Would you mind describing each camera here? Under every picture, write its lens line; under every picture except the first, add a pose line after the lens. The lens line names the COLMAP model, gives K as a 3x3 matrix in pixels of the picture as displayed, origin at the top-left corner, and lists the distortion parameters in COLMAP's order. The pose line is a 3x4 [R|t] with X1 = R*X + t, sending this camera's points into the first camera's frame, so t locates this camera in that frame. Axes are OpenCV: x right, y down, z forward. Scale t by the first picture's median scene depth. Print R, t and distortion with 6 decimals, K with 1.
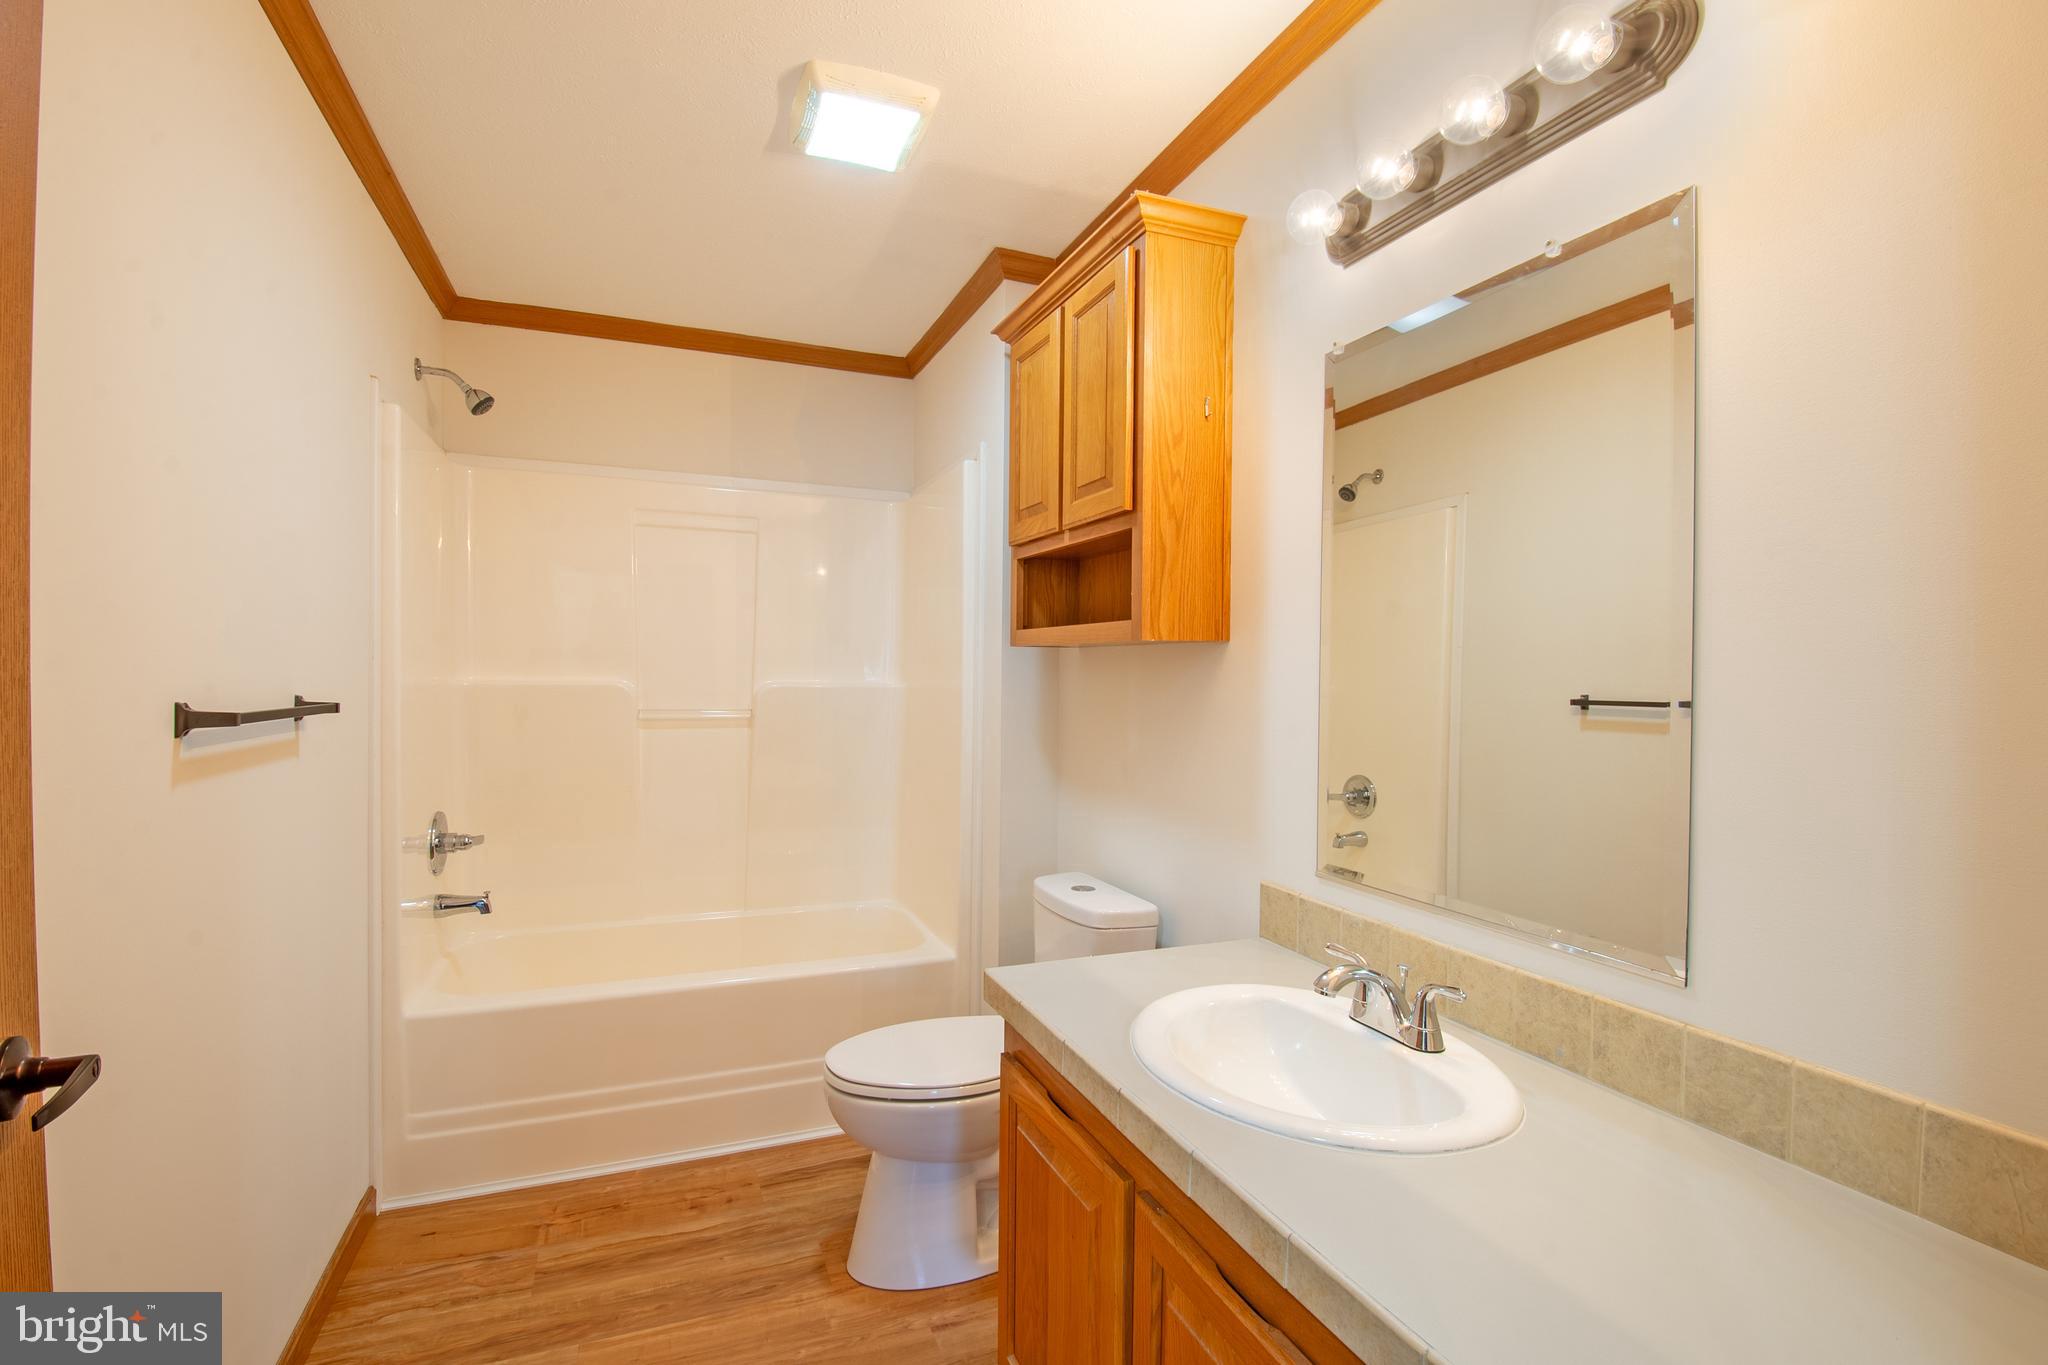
lens RADIAL K [[911.7, 0, 989.0], [0, 911.7, 681.6], [0, 0, 1]] dist [0.004677, -0.016112]
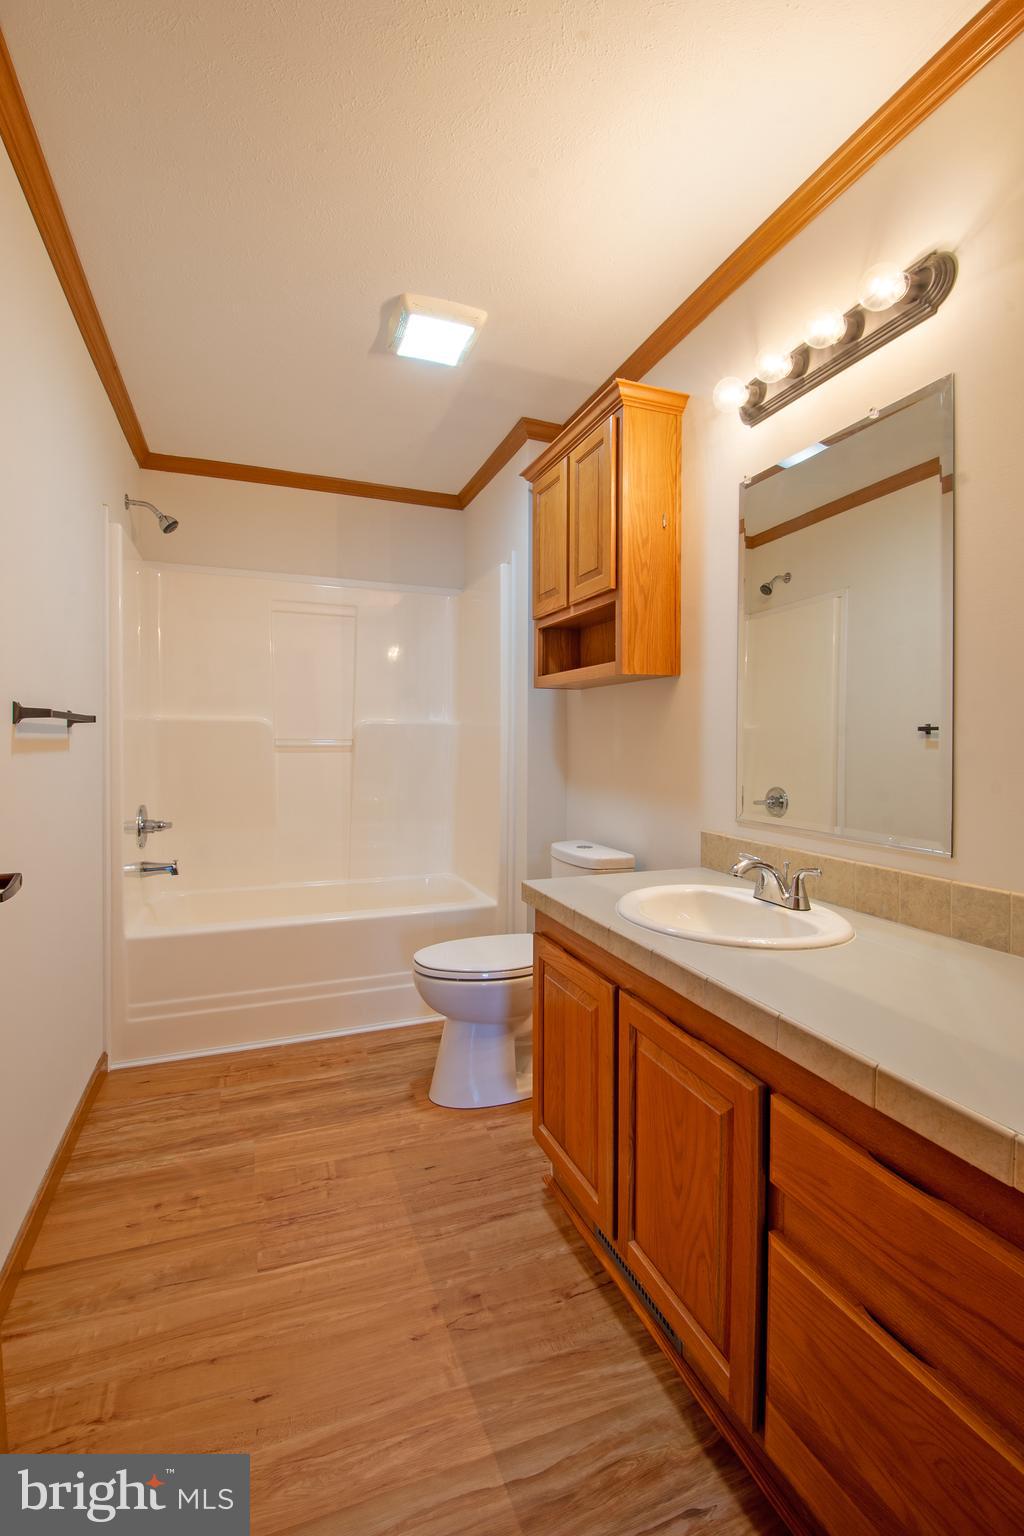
lens RADIAL K [[683.8, 0, 515.0], [0, 683.8, 745.8], [0, 0, 1]] dist [0.004677, -0.016112]
pose [[0.999959, -0.006311, 0.006451, -0.018391], [0.006322, 0.999978, -0.001749, 0.070717], [-0.006439, 0.001790, 0.999978, -0.129881]]
